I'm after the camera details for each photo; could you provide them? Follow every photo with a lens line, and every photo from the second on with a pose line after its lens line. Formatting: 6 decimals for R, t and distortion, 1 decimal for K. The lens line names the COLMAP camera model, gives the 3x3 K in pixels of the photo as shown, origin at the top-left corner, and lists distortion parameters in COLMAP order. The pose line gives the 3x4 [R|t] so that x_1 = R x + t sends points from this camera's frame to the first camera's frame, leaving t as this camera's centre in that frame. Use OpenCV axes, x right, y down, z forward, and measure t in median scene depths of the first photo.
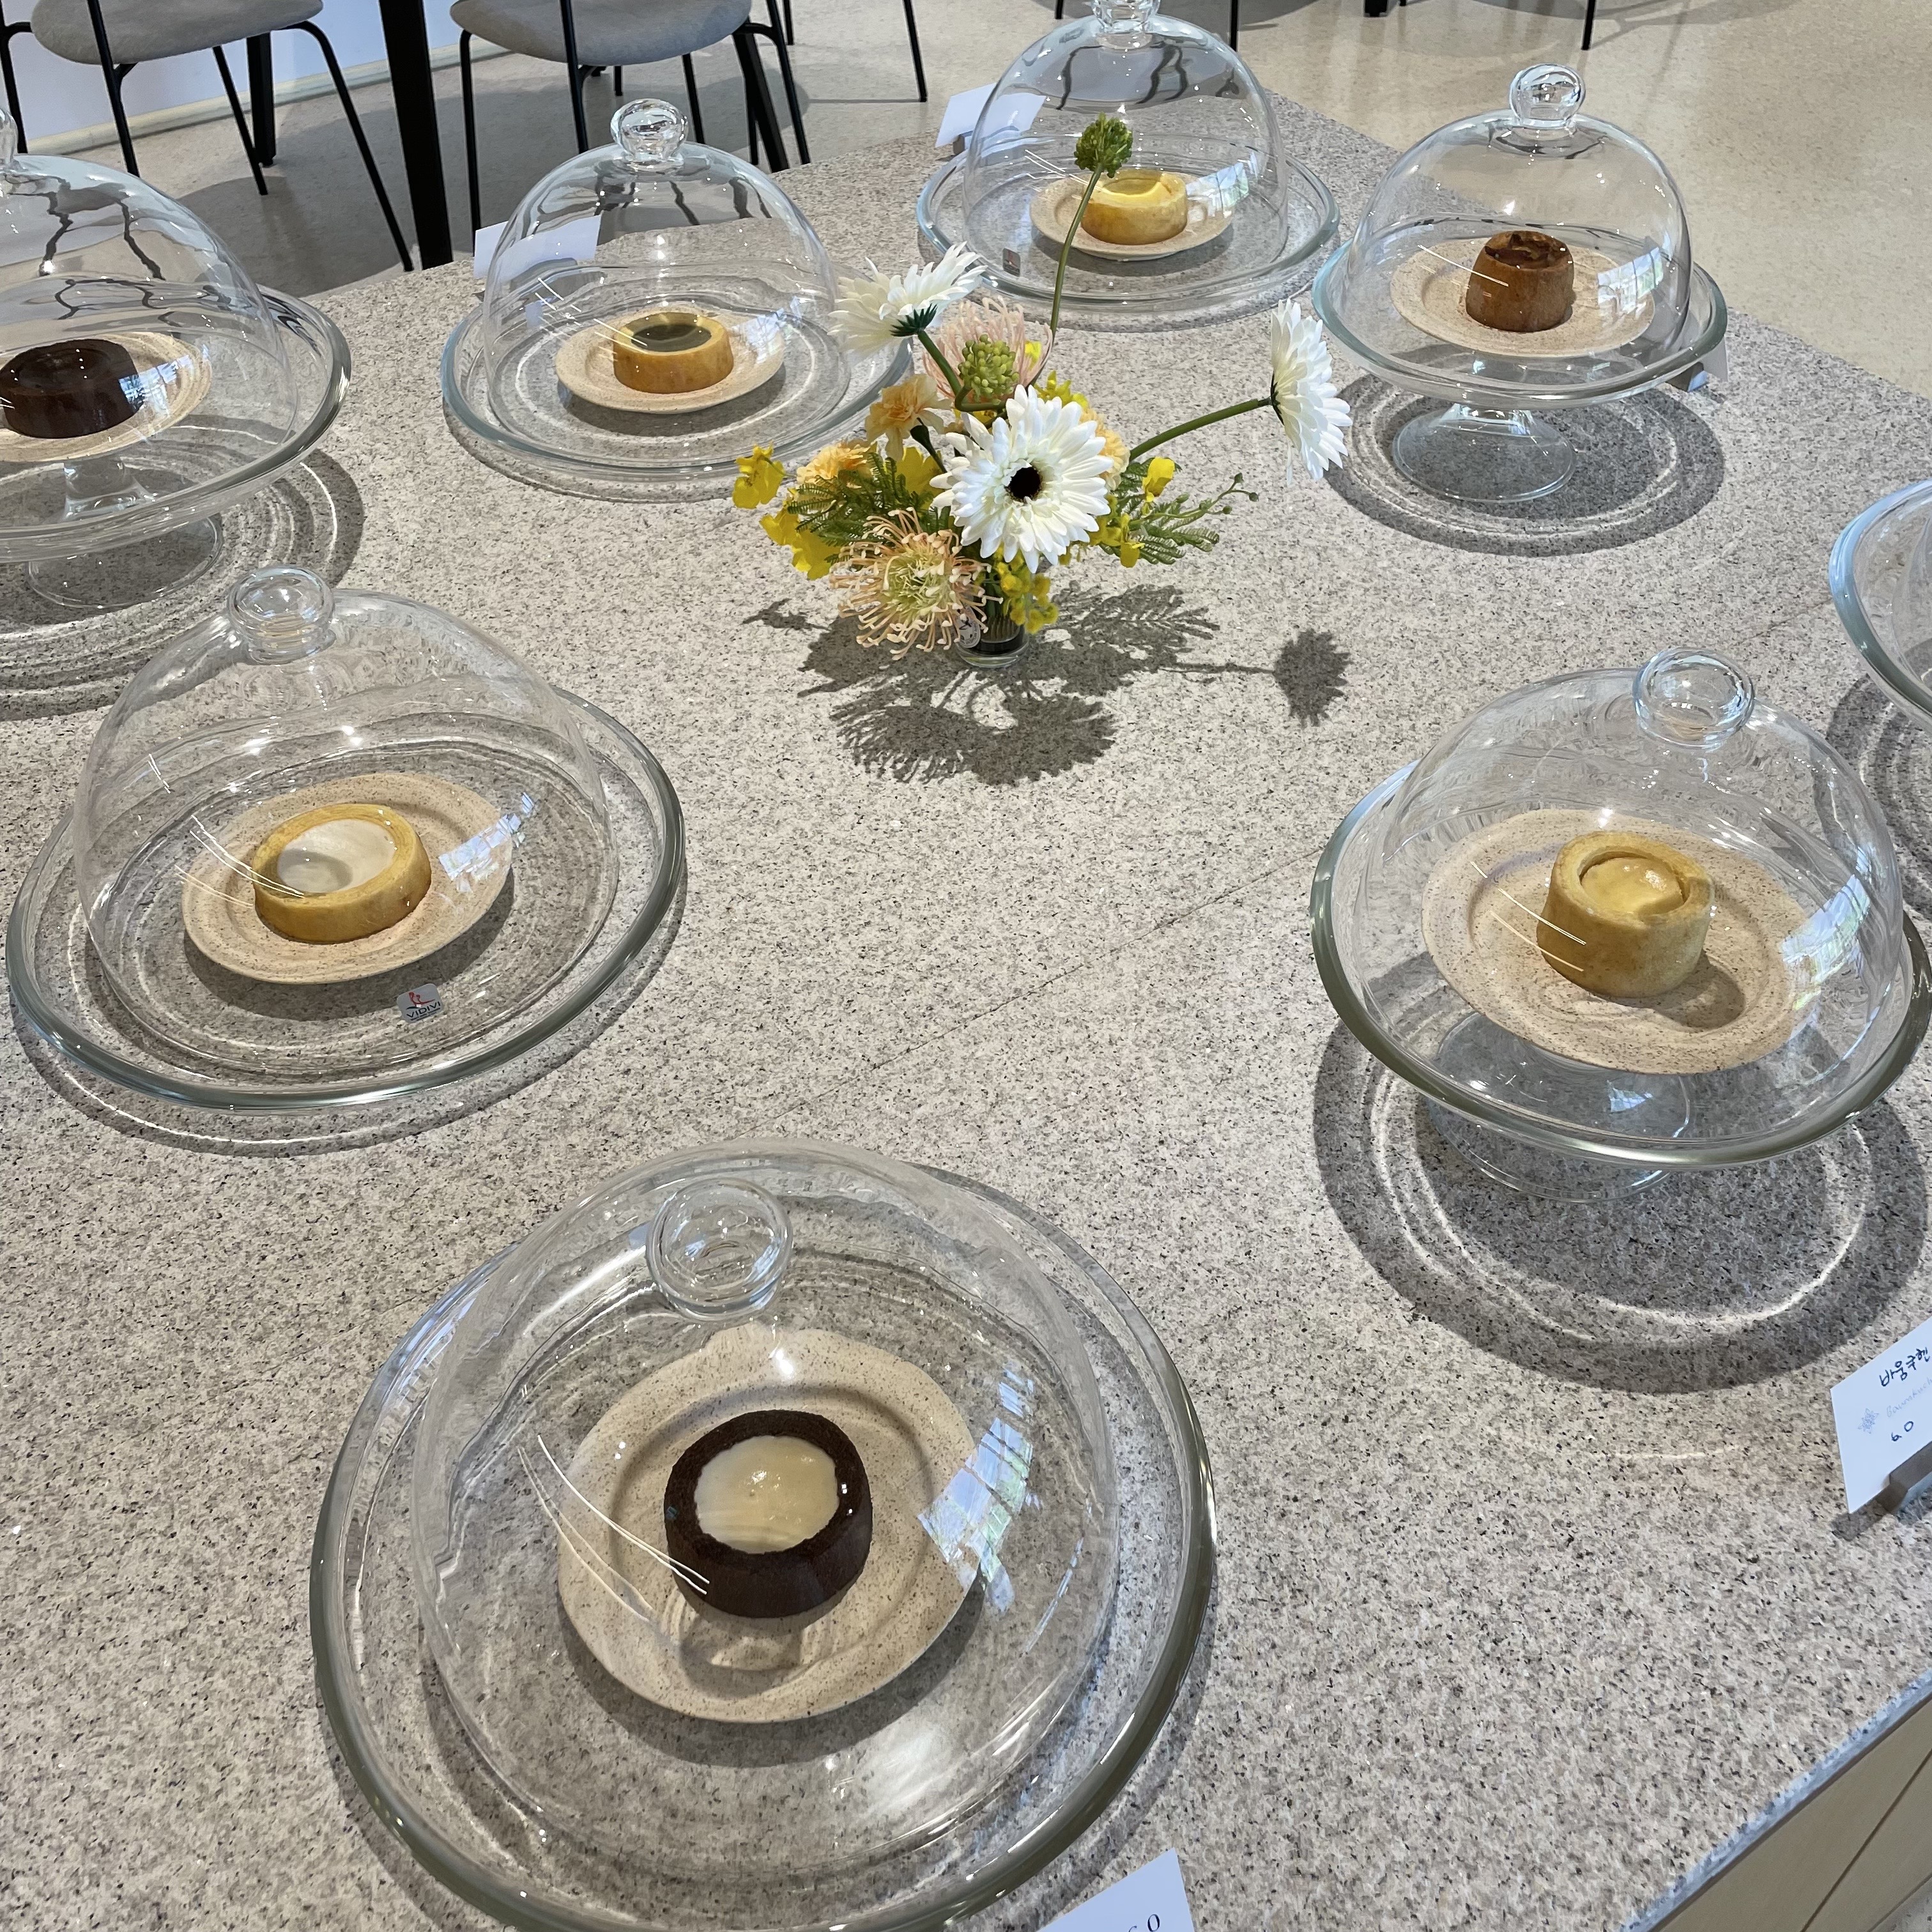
lens RADIAL K [[1931.7, 0, 968.2], [0, 1931.7, 919.2], [0, 0, 1]] dist [0.087926, -0.121777]
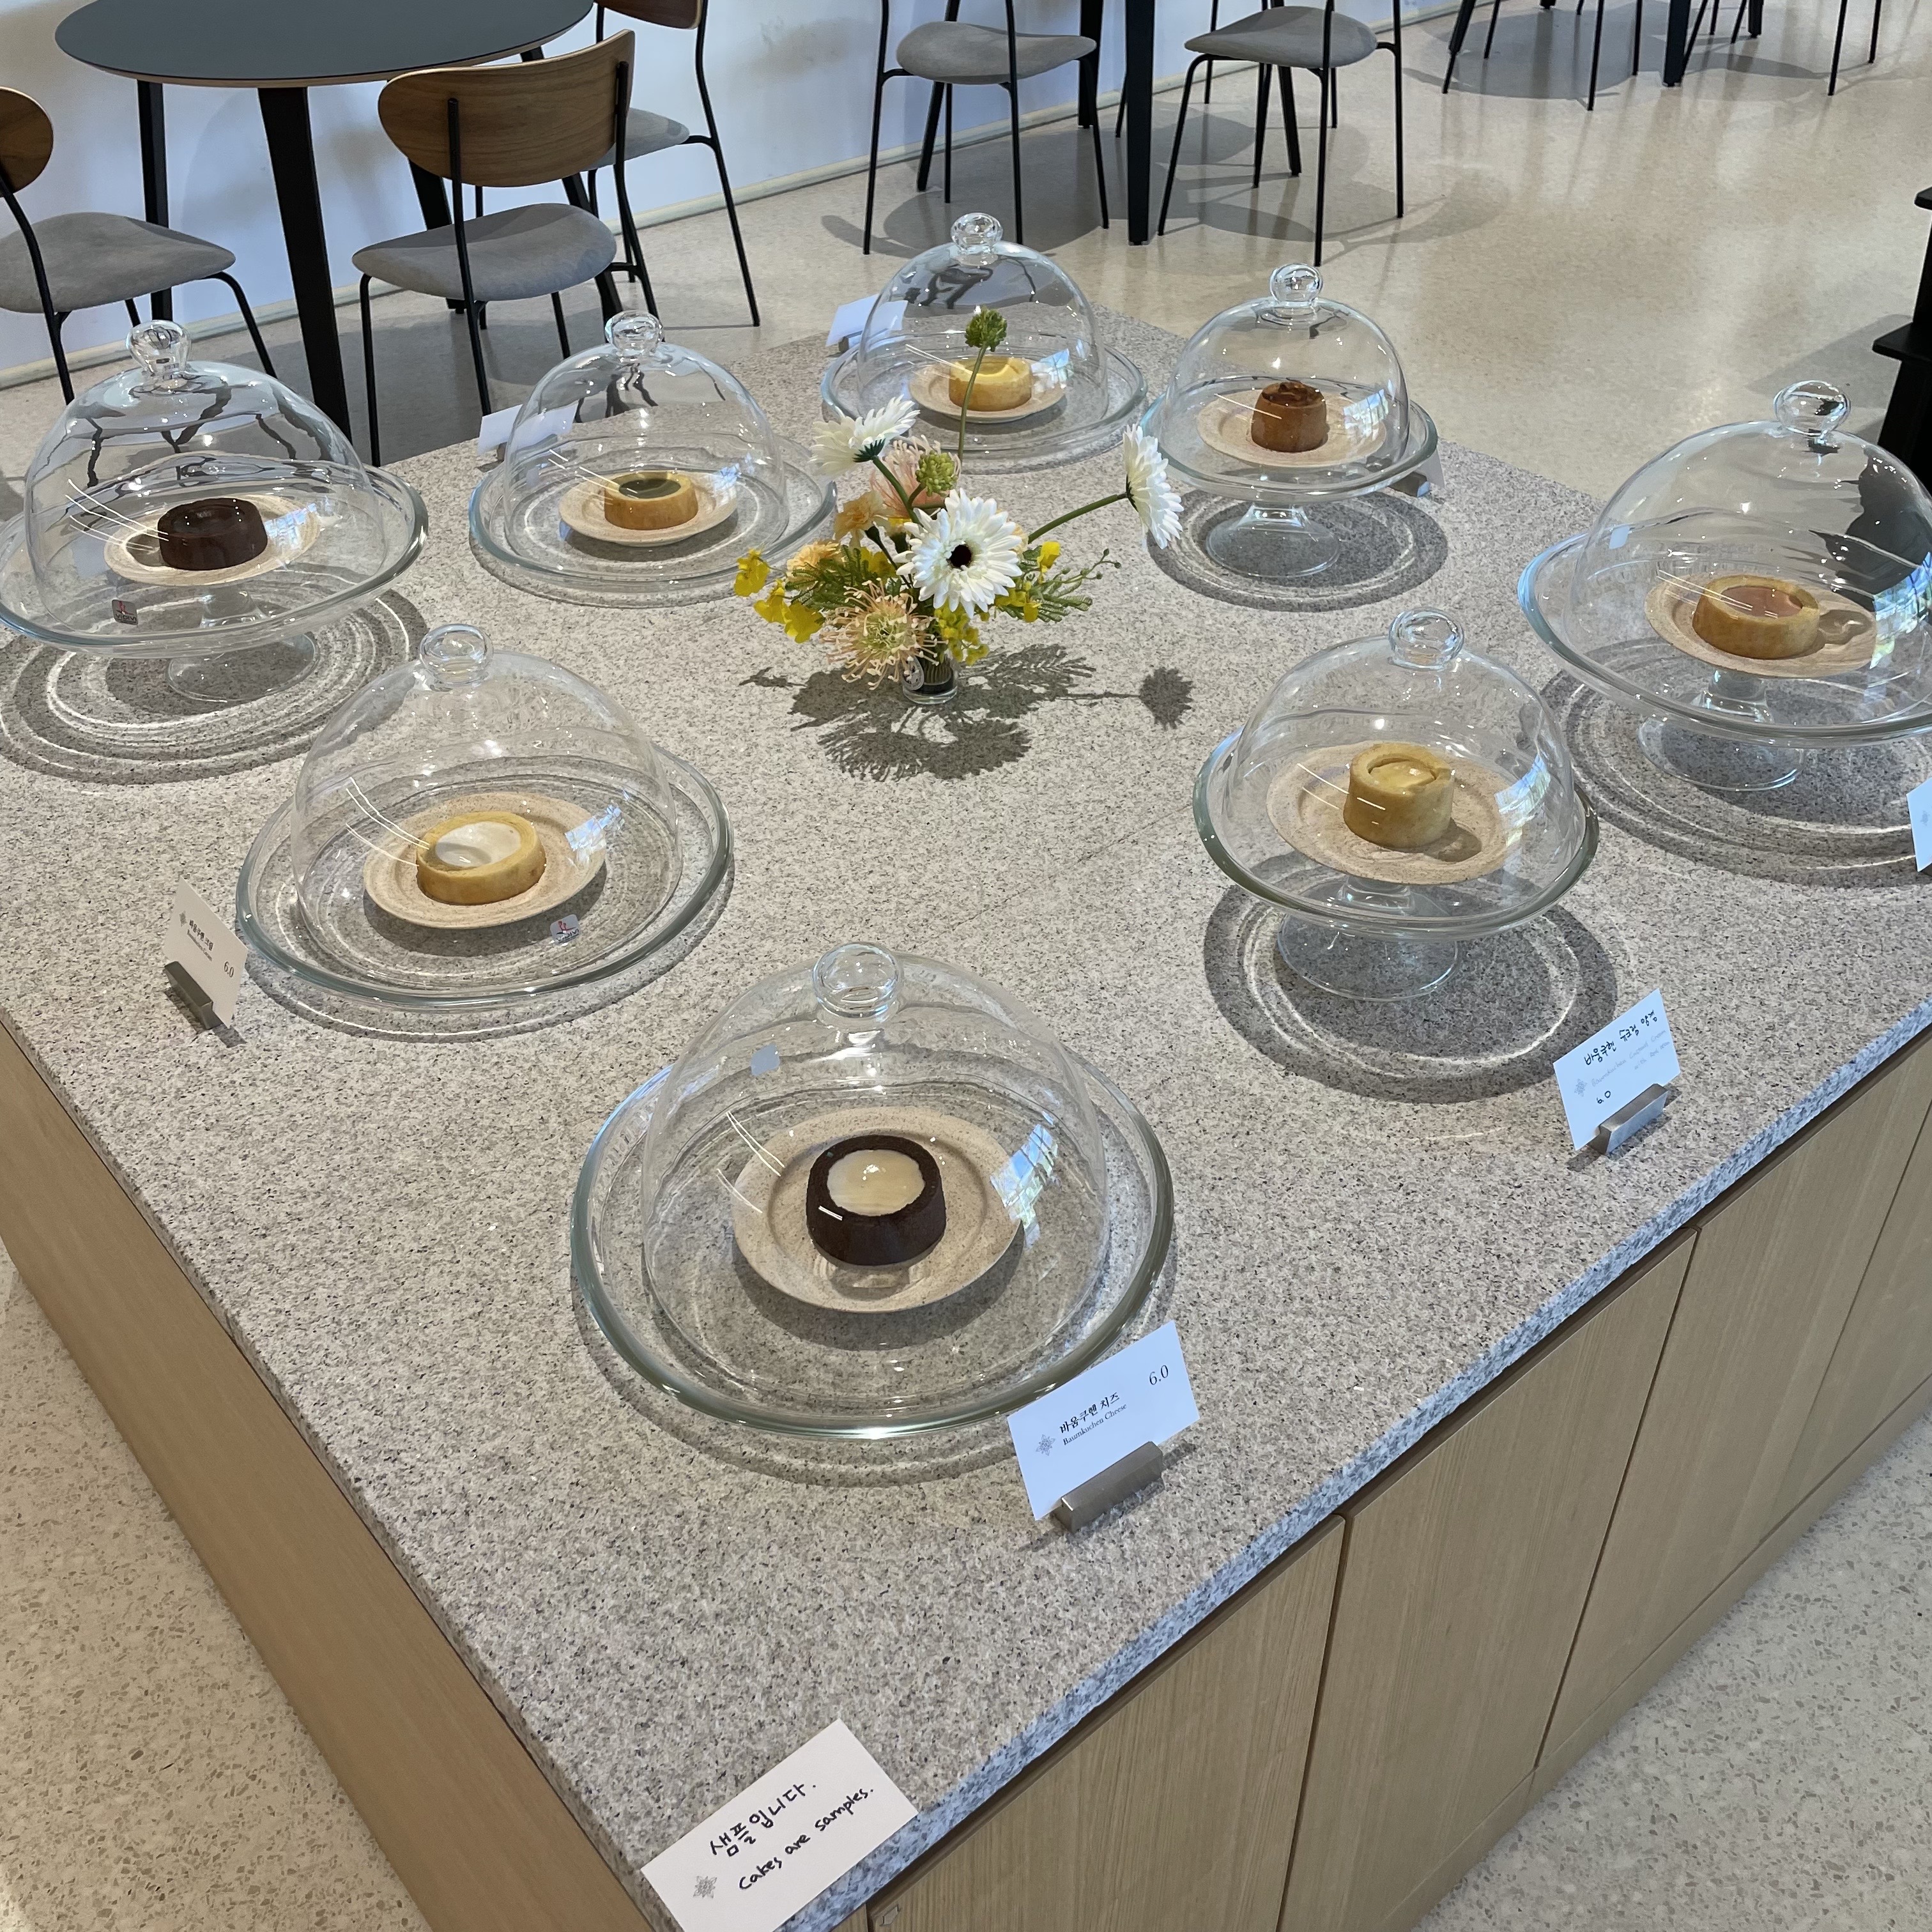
lens RADIAL K [[2094.0, 0, 941.0], [0, 2094.0, 963.7], [0, 0, 1]] dist [0.125092, -0.231868]
pose [[0.993092, -0.062048, 0.099594, -0.161456], [0.072876, 0.991361, -0.109050, 0.242882], [-0.091967, 0.115554, 0.989034, -0.491368]]
